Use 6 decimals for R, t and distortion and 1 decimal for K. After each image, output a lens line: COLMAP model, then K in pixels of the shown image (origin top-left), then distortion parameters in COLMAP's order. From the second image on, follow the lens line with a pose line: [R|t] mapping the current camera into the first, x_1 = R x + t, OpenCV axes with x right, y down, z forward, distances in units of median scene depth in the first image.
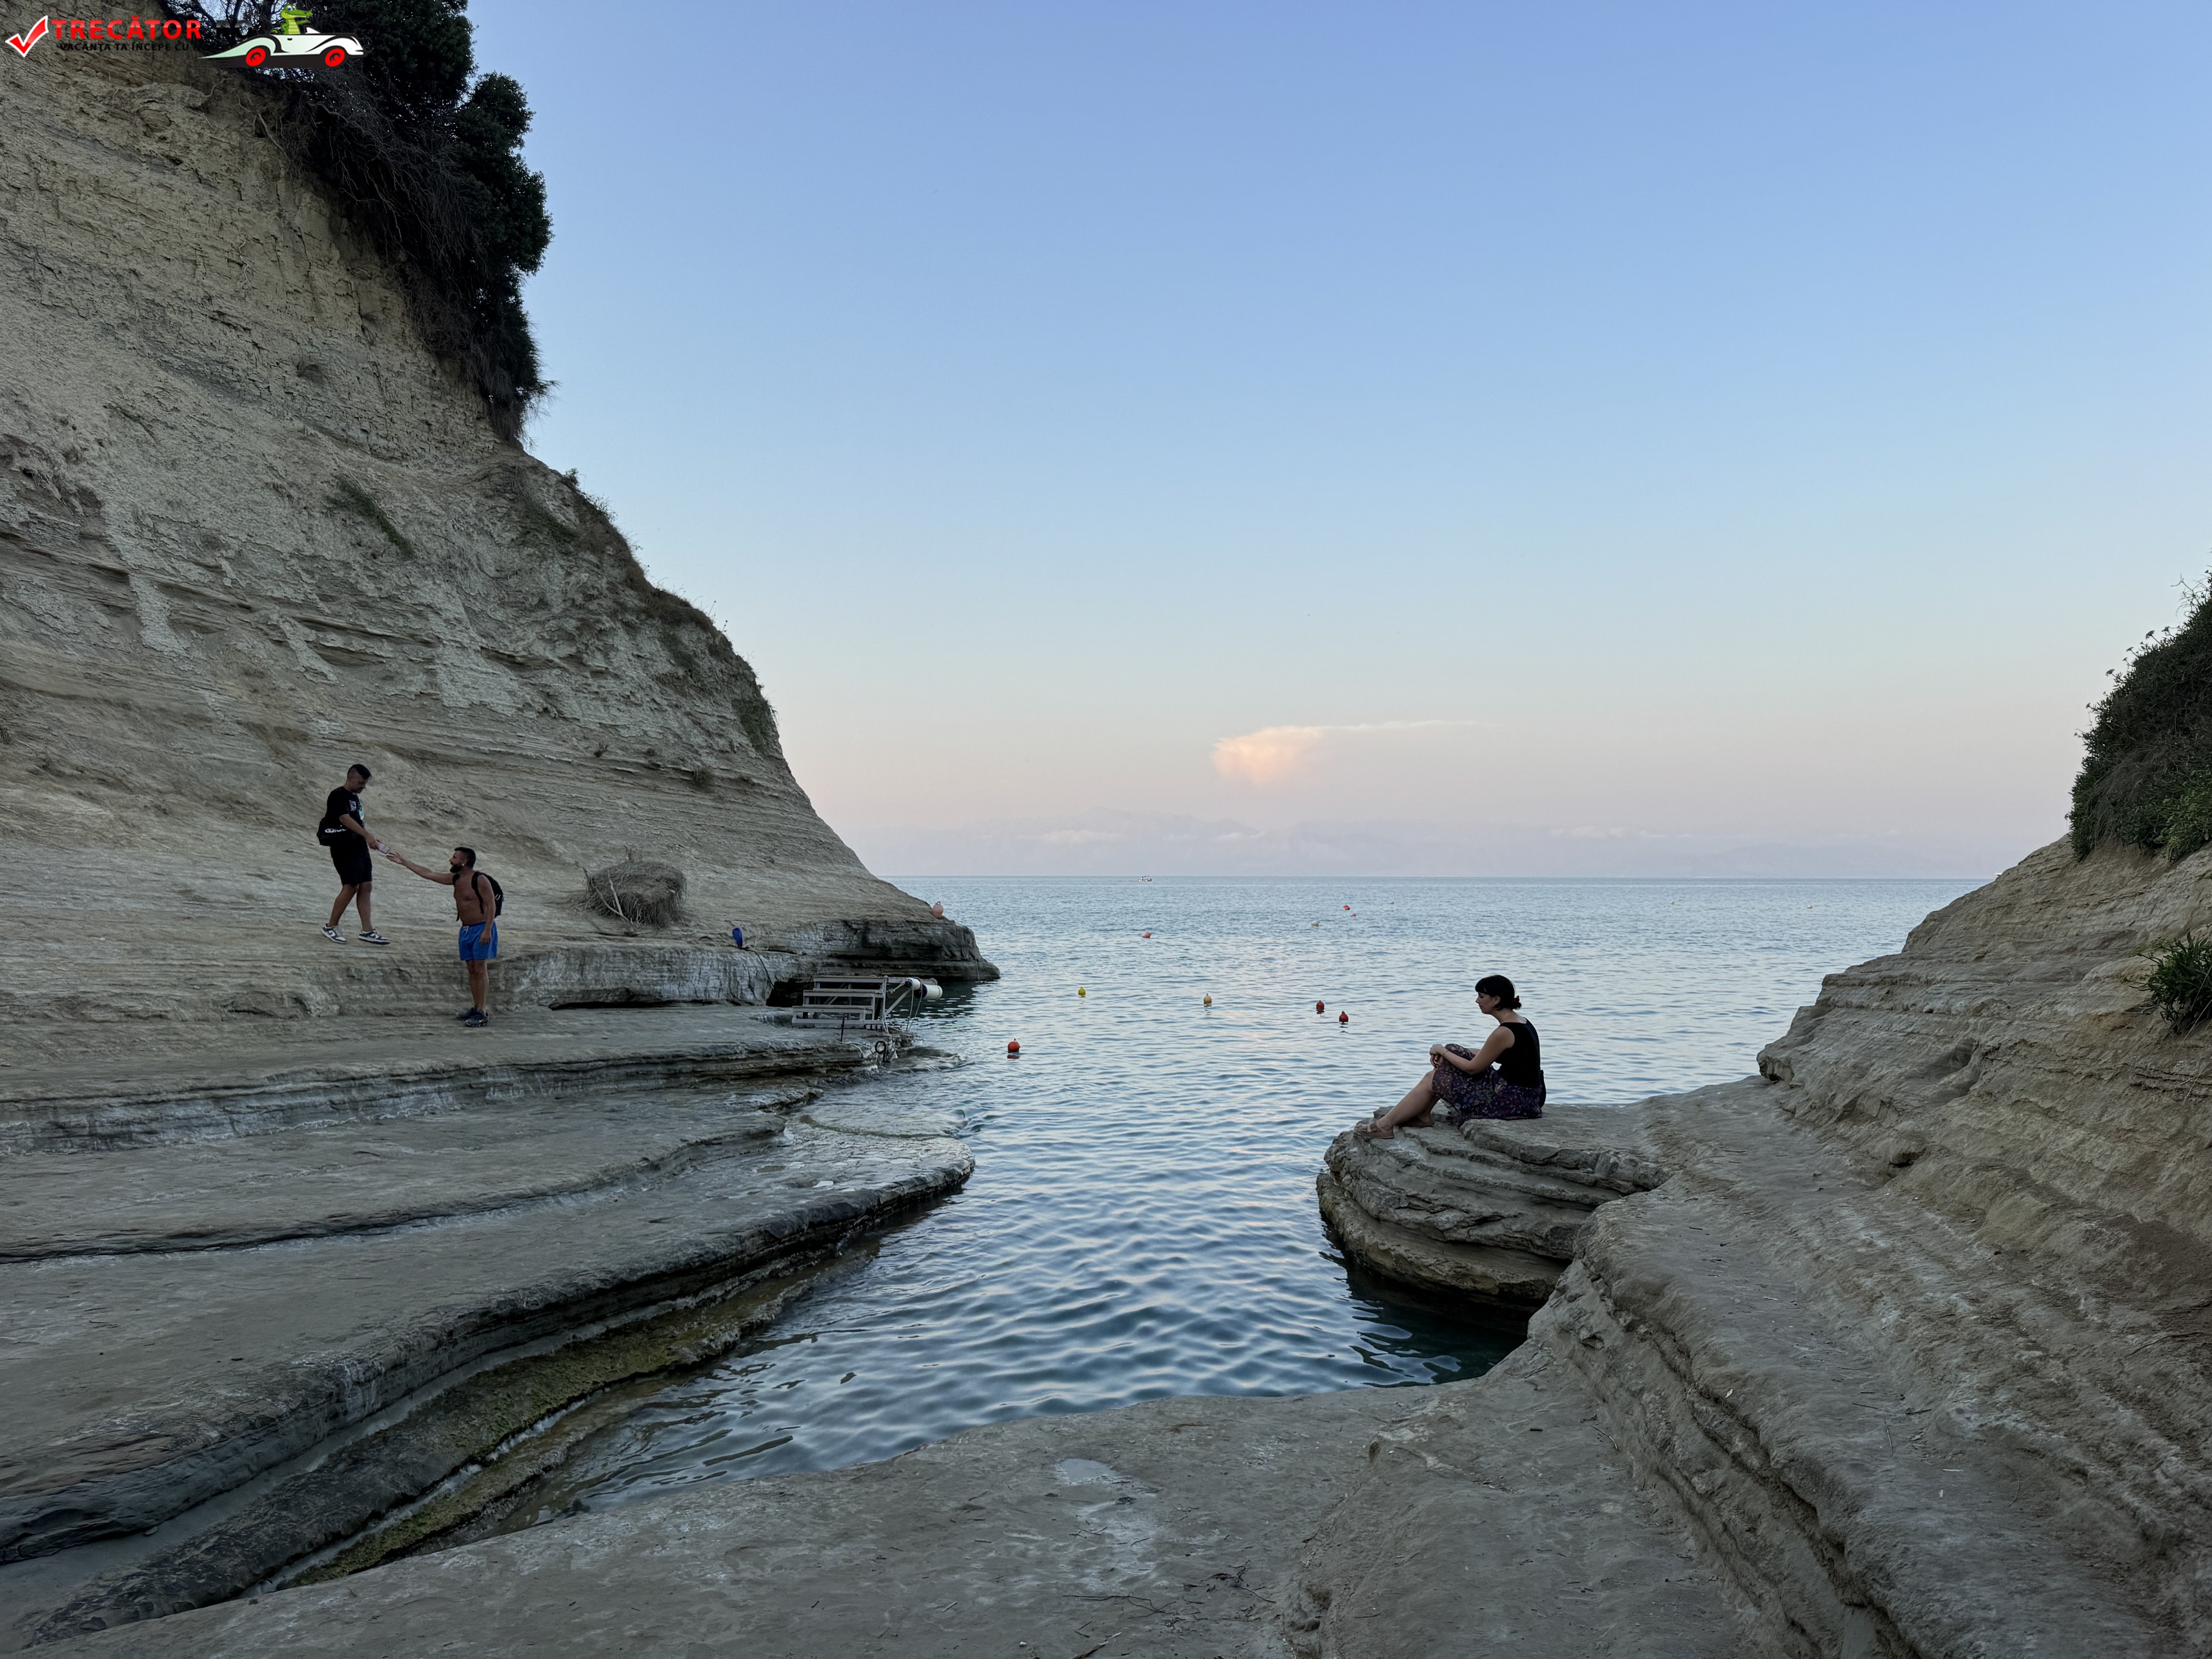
lens RADIAL K [[1570.4, 0, 1140.9], [0, 1570.4, 824.3], [0, 0, 1]] dist [0.018538, -0.033627]
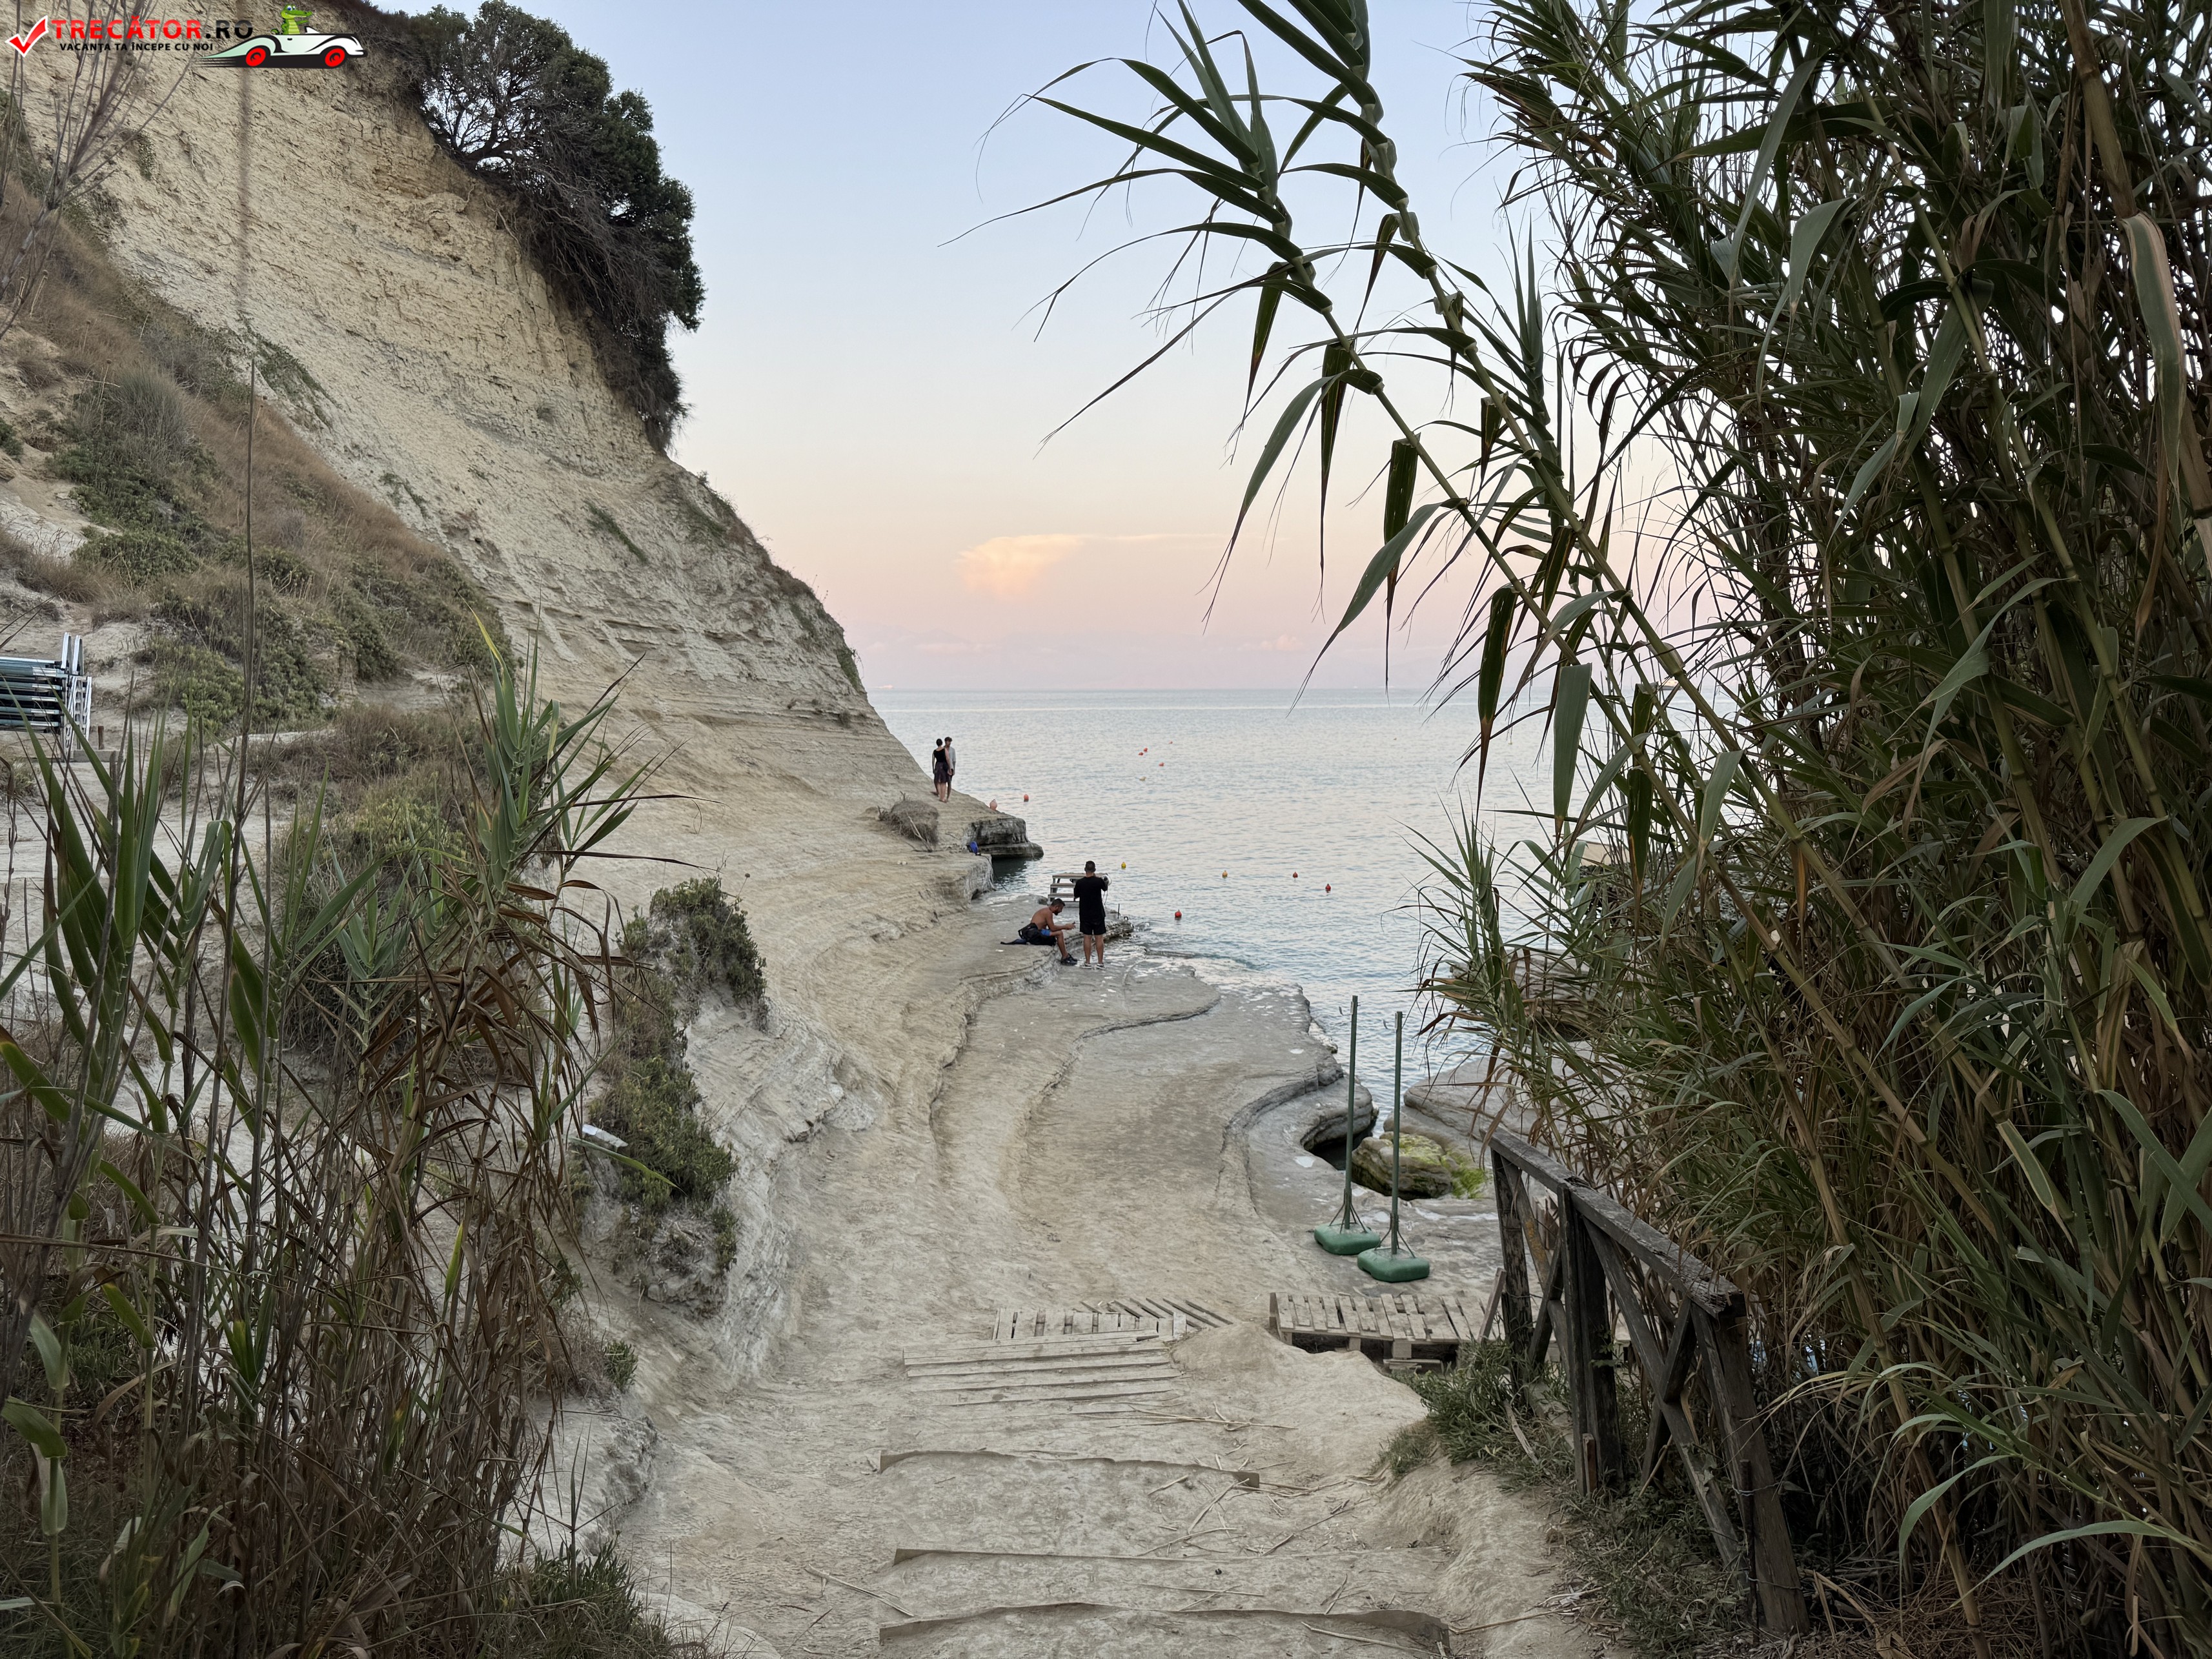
lens RADIAL K [[1545.8, 0, 1105.3], [0, 1545.8, 820.5], [0, 0, 1]] dist [0.156807, -0.281441]
pose [[0.987324, -0.015983, 0.157910, -0.278441], [-0.002709, 0.993075, 0.117454, -0.105033], [-0.158694, -0.116393, 0.980443, -0.421691]]
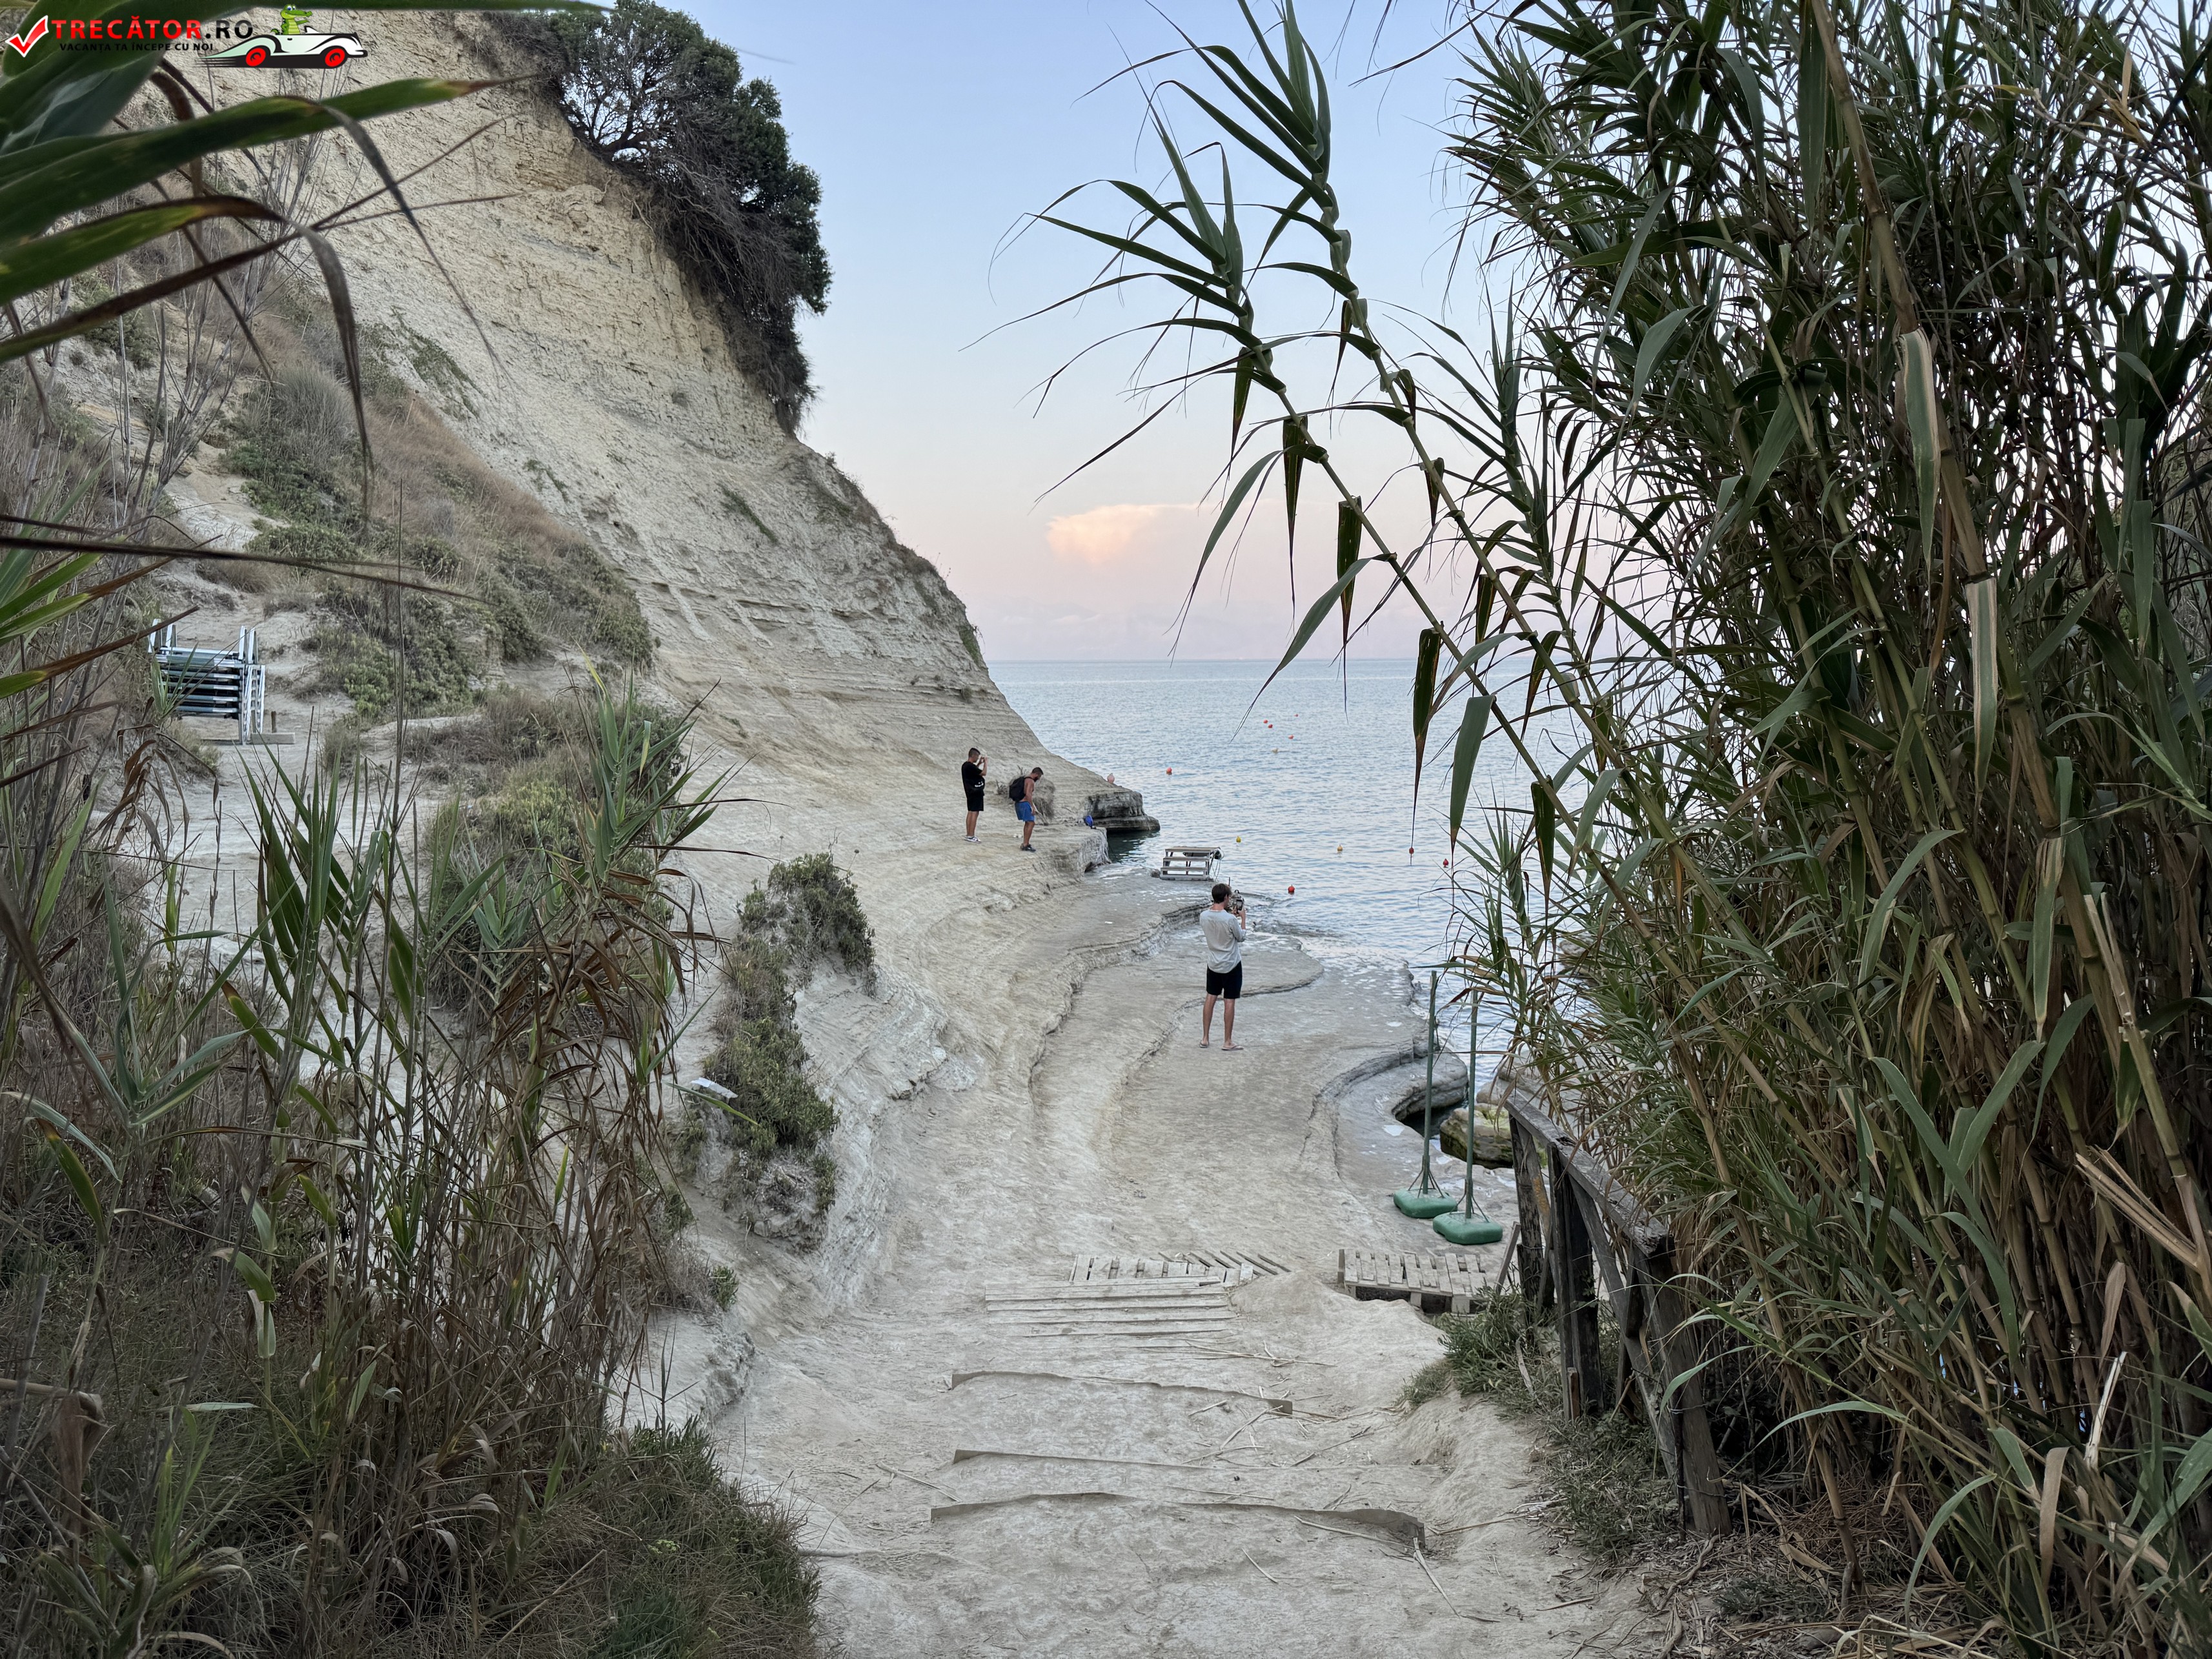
lens RADIAL K [[1541.0, 0, 1118.9], [0, 1541.0, 827.4], [0, 0, 1]] dist [0.204700, -0.422118]
pose [[0.996227, -0.015365, 0.085416, -0.271273], [0.003239, 0.990099, 0.140331, -0.109560], [-0.086727, -0.139525, 0.986413, -0.440887]]
